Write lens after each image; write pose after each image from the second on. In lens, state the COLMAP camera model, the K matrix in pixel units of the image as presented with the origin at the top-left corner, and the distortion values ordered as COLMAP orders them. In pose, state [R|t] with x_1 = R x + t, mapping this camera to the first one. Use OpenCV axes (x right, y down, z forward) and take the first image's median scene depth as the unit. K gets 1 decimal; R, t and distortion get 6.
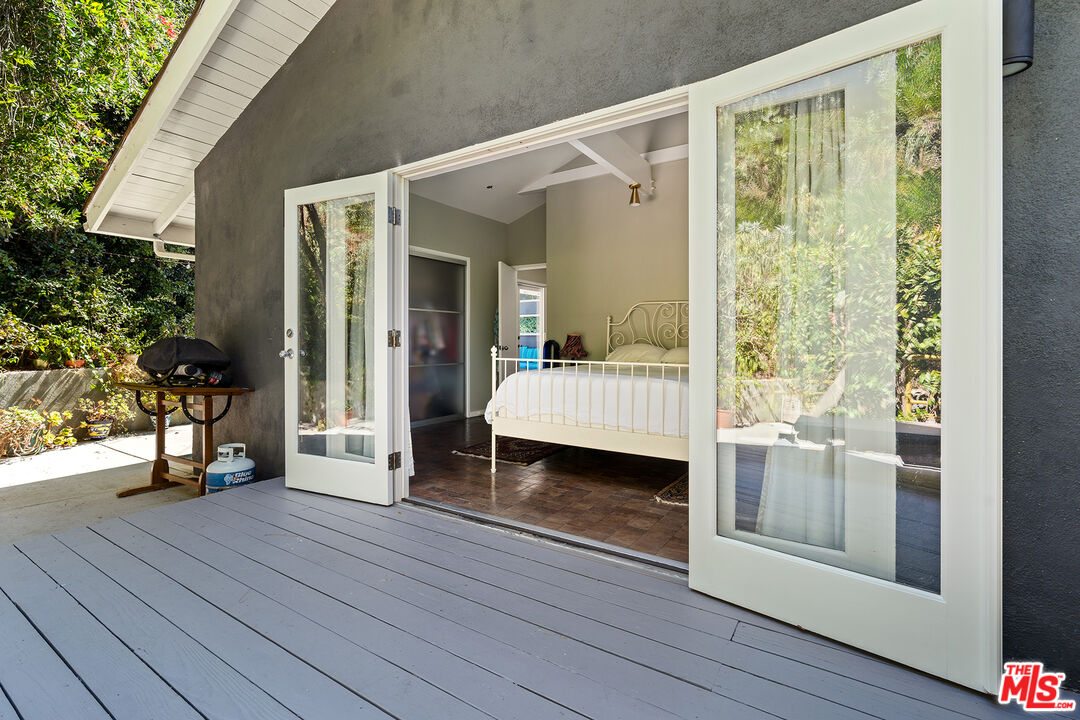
lens RADIAL K [[490.0, 0, 538.8], [0, 490.0, 341.0], [0, 0, 1]] dist [0.001027, 0.000043]
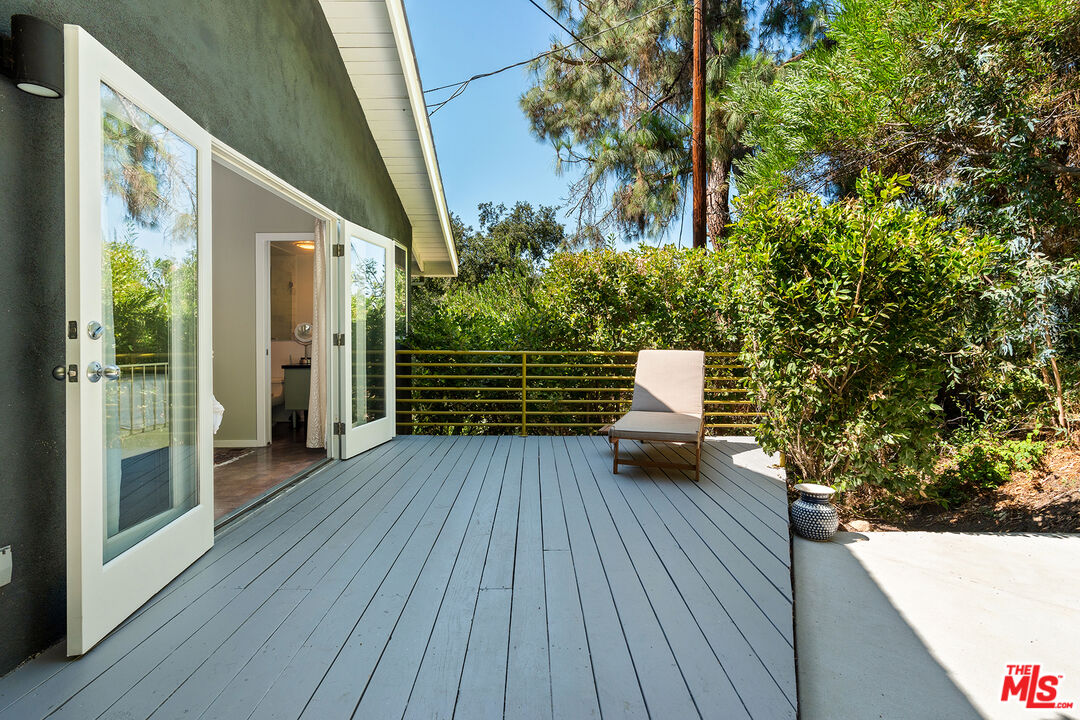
lens RADIAL K [[490.0, 0, 538.8], [0, 490.0, 341.0], [0, 0, 1]] dist [0.001027, 0.000043]
pose [[-0.557260, -0.002135, 0.830336, -1.325496], [0.005867, 0.999962, 0.006509, -0.005669], [-0.830318, 0.008499, -0.557226, 1.031953]]
